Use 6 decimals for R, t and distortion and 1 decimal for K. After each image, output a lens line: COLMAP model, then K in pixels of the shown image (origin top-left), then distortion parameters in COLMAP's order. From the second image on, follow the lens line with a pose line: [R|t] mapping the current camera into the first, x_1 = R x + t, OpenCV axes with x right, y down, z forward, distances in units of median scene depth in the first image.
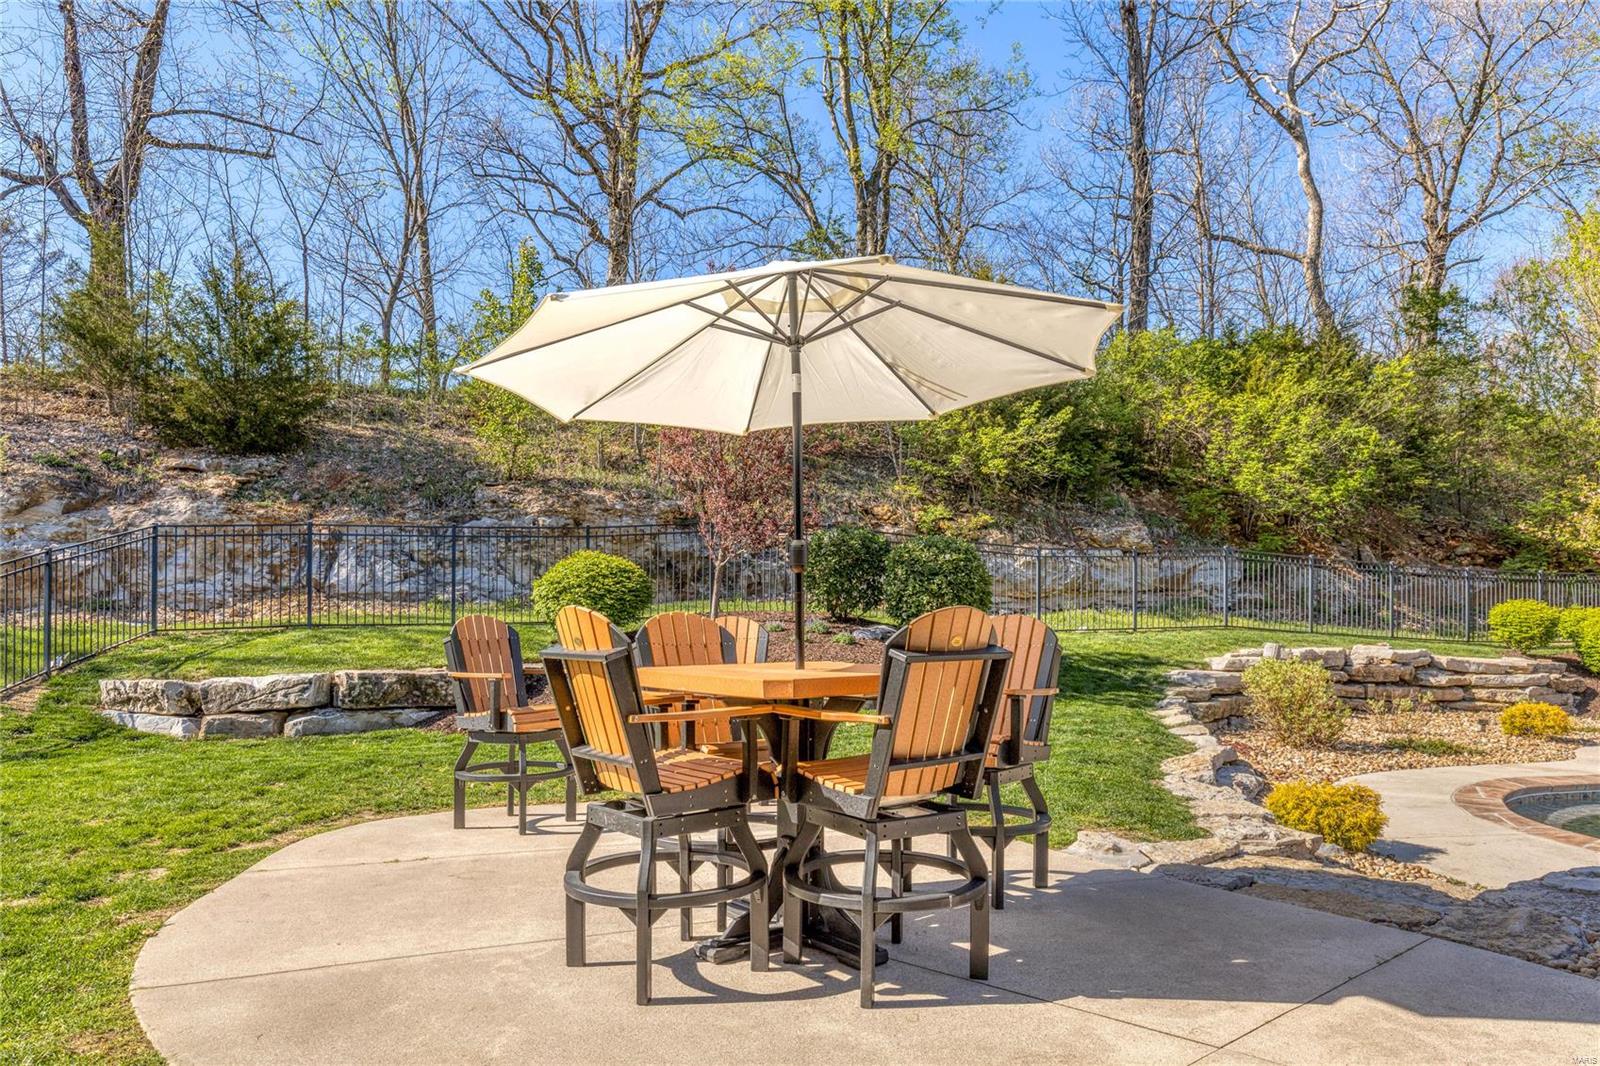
lens RADIAL K [[1037.8, 0, 797.0], [0, 1037.8, 596.4], [0, 0, 1]] dist [-0.003058, -0.000860]
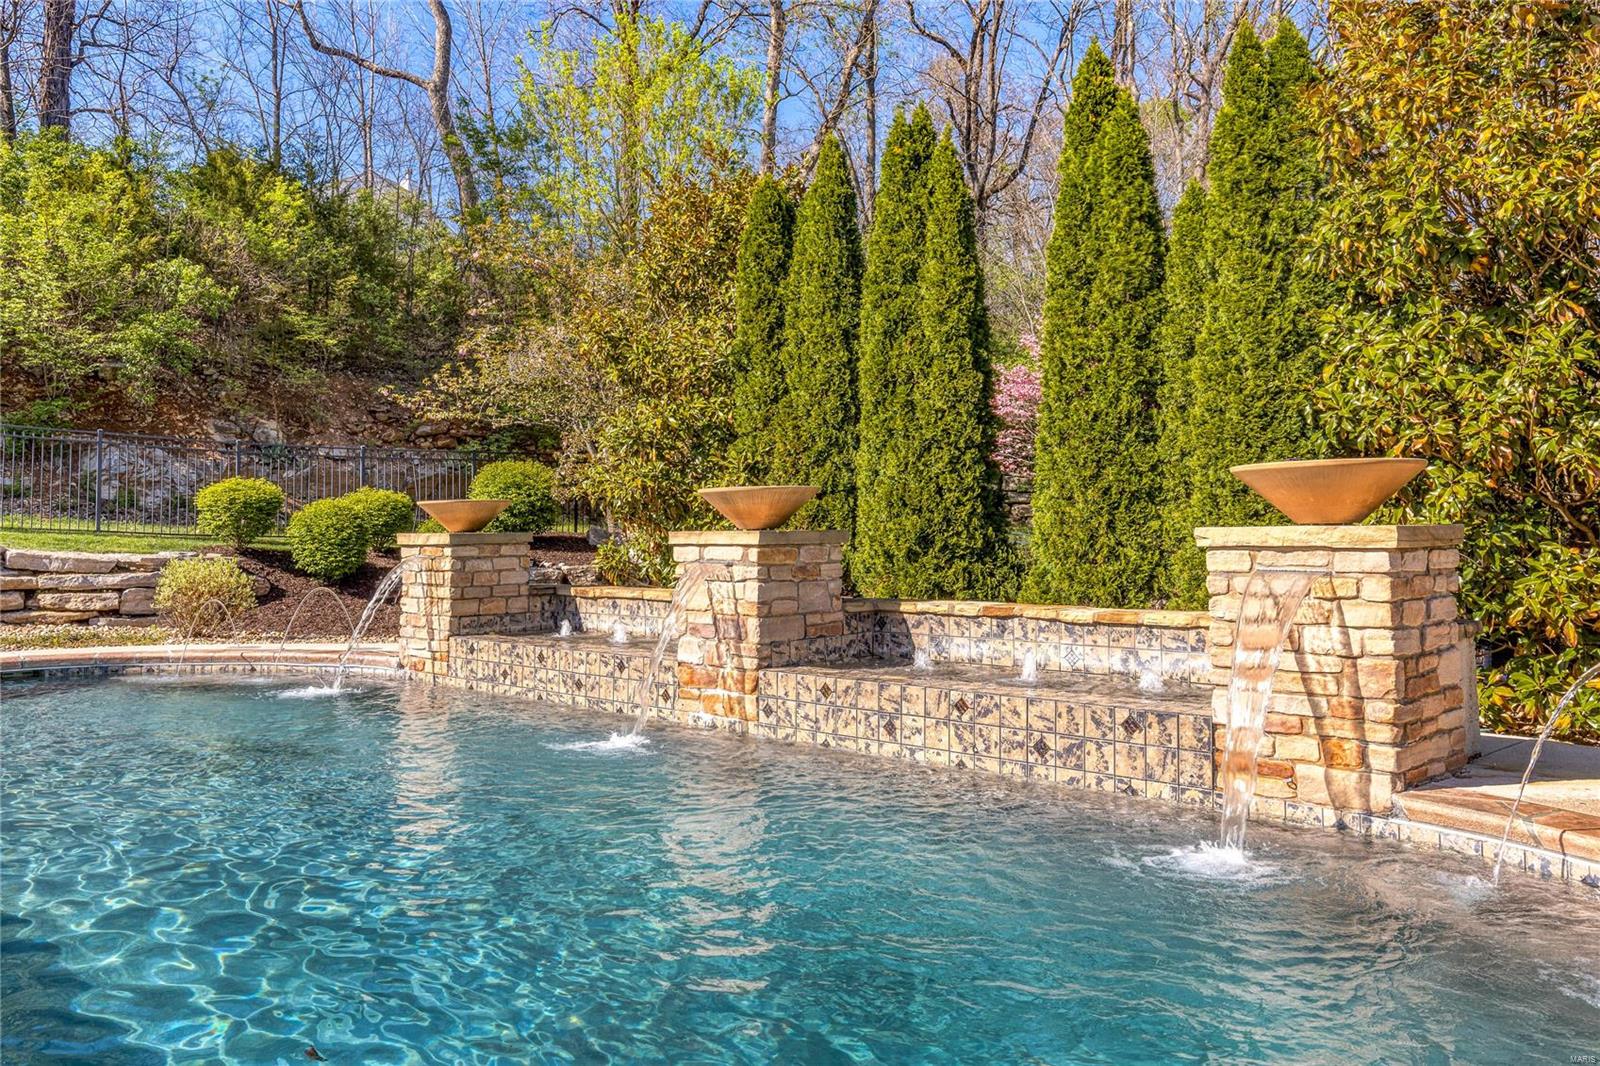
lens RADIAL K [[1267.9, 0, 726.3], [0, 1267.9, 437.5], [0, 0, 1]] dist [0.004026, -0.001278]
pose [[0.948447, 0.010080, 0.316776, 0.641900], [0.011883, 0.997660, -0.067327, 0.035240], [-0.316713, 0.067621, 0.946108, -0.004054]]
